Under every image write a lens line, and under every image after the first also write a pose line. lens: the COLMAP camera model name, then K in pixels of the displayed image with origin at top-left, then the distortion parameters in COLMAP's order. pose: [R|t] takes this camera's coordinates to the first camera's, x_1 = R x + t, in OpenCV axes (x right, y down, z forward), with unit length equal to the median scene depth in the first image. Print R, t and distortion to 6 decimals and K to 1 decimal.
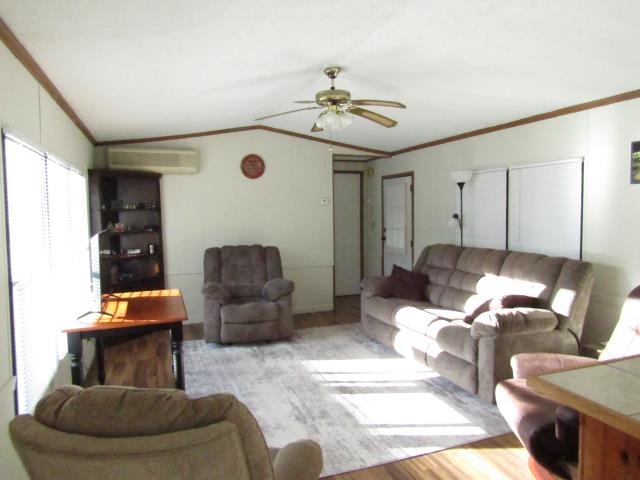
lens RADIAL K [[450.4, 0, 321.4], [0, 450.4, 238.0], [0, 0, 1]] dist [-0.000954, 0.000321]
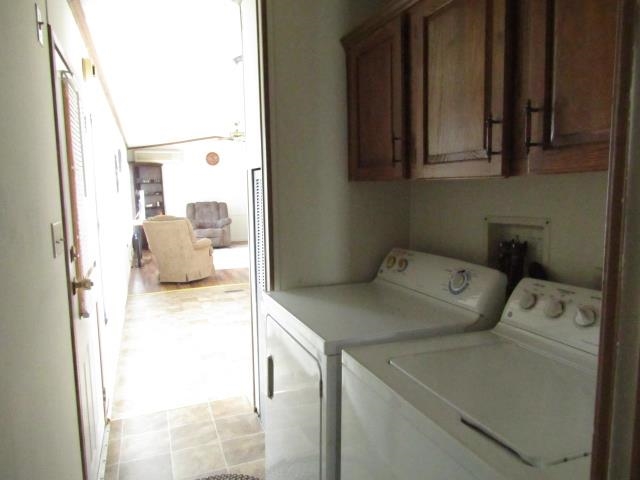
lens RADIAL K [[450.4, 0, 318.9], [0, 450.4, 241.7], [0, 0, 1]] dist [-0.000954, 0.000321]
pose [[0.999840, -0.010514, 0.014475, 0.272893], [0.009676, 0.998339, 0.056797, 0.082954], [-0.015048, -0.056648, 0.998281, -0.921380]]
